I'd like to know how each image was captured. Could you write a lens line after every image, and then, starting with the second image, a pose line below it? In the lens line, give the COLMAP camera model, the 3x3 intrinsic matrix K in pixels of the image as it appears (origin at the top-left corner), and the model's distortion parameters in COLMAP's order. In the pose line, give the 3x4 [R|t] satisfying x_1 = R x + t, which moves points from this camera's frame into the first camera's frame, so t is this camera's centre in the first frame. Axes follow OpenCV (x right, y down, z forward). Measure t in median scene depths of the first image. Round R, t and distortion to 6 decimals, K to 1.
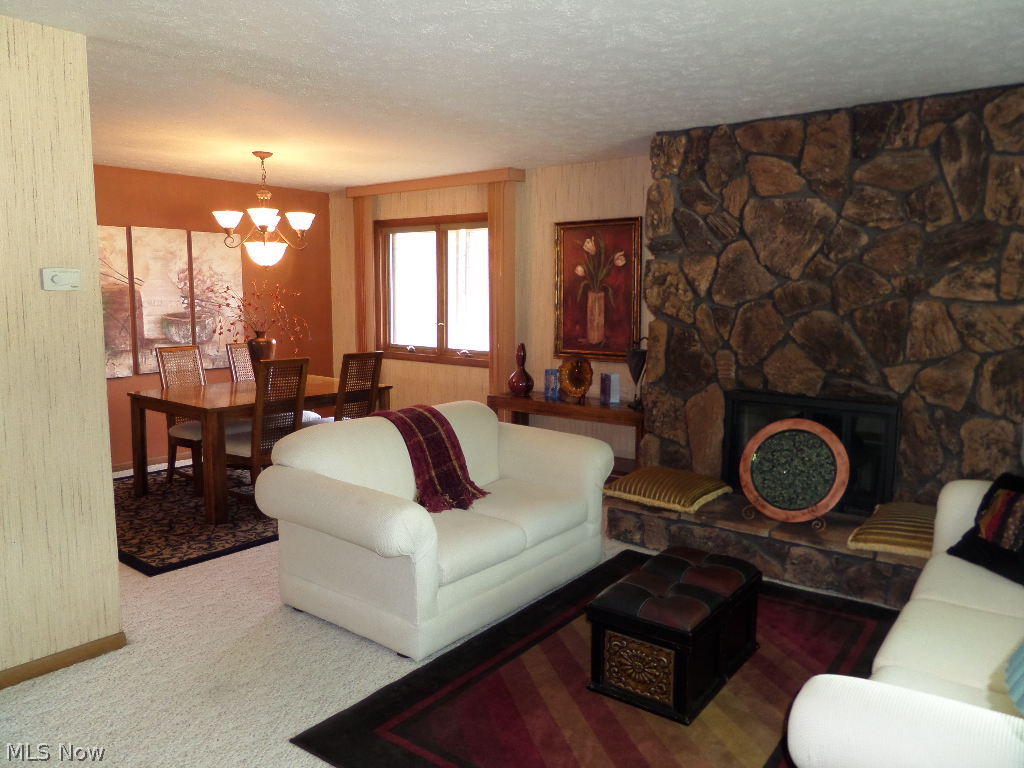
lens RADIAL K [[732.2, 0, 512.0], [0, 732.2, 384.0], [0, 0, 1]] dist [-0.004784, -0.001273]
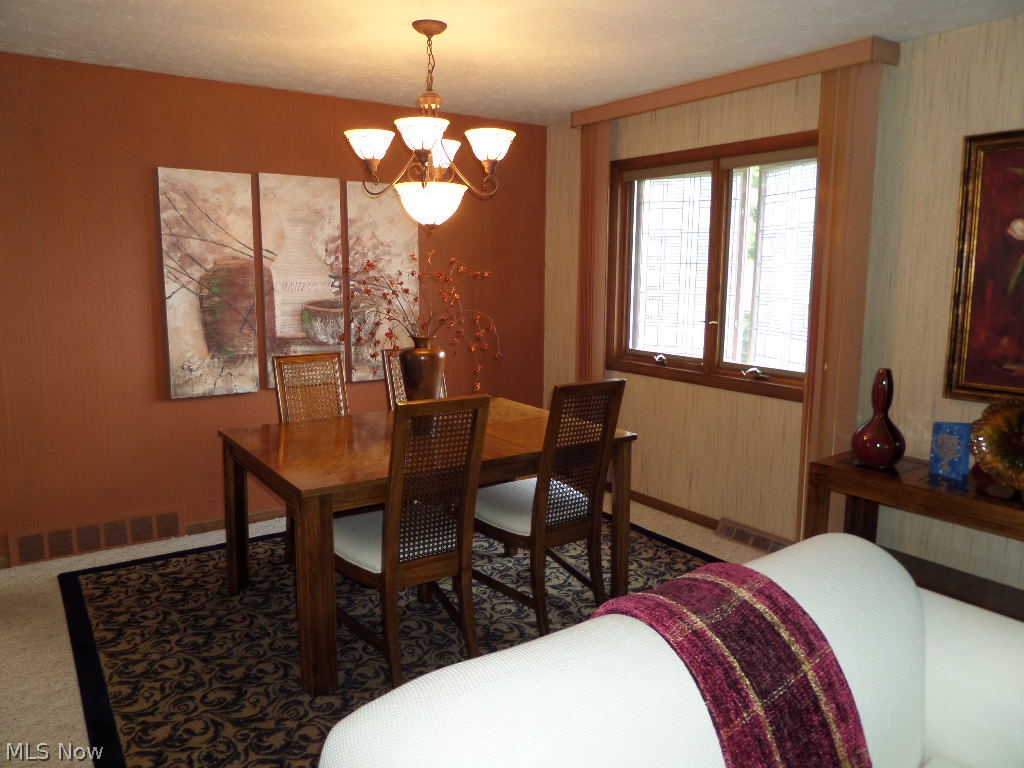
lens RADIAL K [[732.2, 0, 512.0], [0, 732.2, 384.0], [0, 0, 1]] dist [-0.004784, -0.001273]
pose [[0.956327, 0.046309, -0.288607, -0.088895], [-0.037582, 0.998655, 0.035710, -0.051635], [0.289872, -0.023304, 0.956782, 0.403878]]
